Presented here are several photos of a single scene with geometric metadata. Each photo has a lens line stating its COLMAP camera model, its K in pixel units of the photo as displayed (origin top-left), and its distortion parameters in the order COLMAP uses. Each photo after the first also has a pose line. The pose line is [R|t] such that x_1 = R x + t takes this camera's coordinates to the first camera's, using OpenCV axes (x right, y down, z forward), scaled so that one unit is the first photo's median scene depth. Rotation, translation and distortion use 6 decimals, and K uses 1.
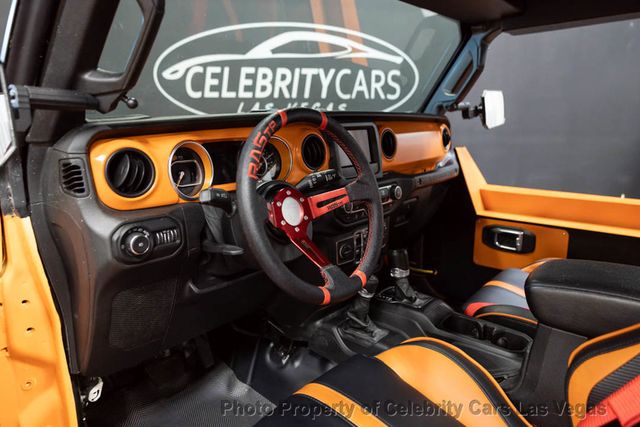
lens RADIAL K [[439.5, 0, 322.4], [0, 439.5, 201.2], [0, 0, 1]] dist [0.005348, 0.000271]
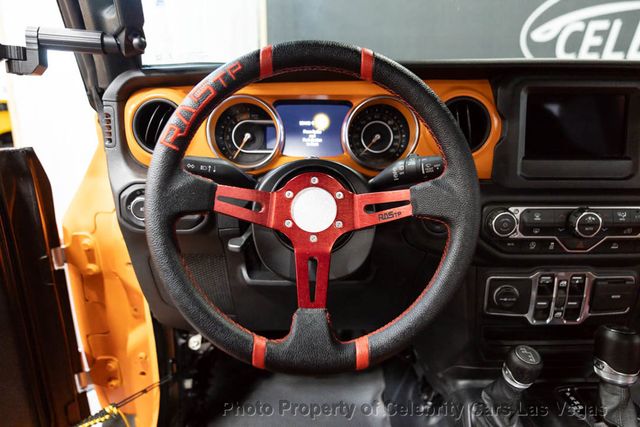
lens RADIAL K [[439.5, 0, 324.4], [0, 439.5, 214.5], [0, 0, 1]] dist [0.005348, 0.000271]
pose [[0.672114, 0.217875, -0.707667, 0.275265], [-0.152623, 0.975970, 0.155524, -0.050058], [0.724547, 0.003477, 0.689216, 0.388249]]
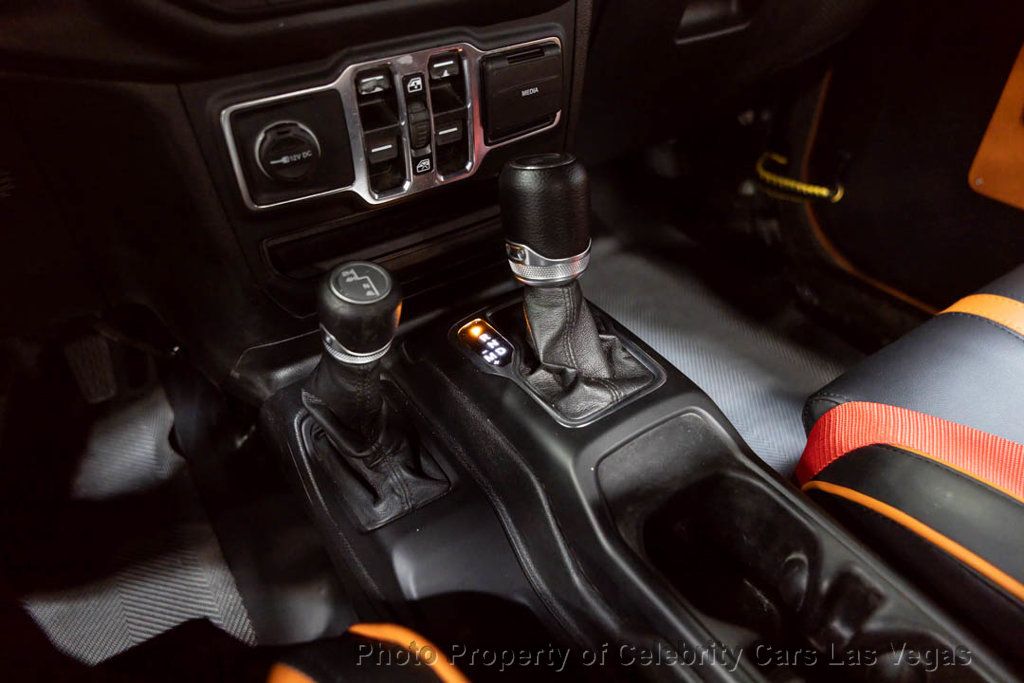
lens RADIAL K [[703.2, 0, 505.6], [0, 703.2, 347.9], [0, 0, 1]] dist [0.005348, 0.000271]
pose [[0.958684, 0.164561, -0.232046, 0.251099], [-0.036309, 0.879813, 0.473931, 0.024623], [0.282147, -0.445925, 0.849438, 0.650567]]
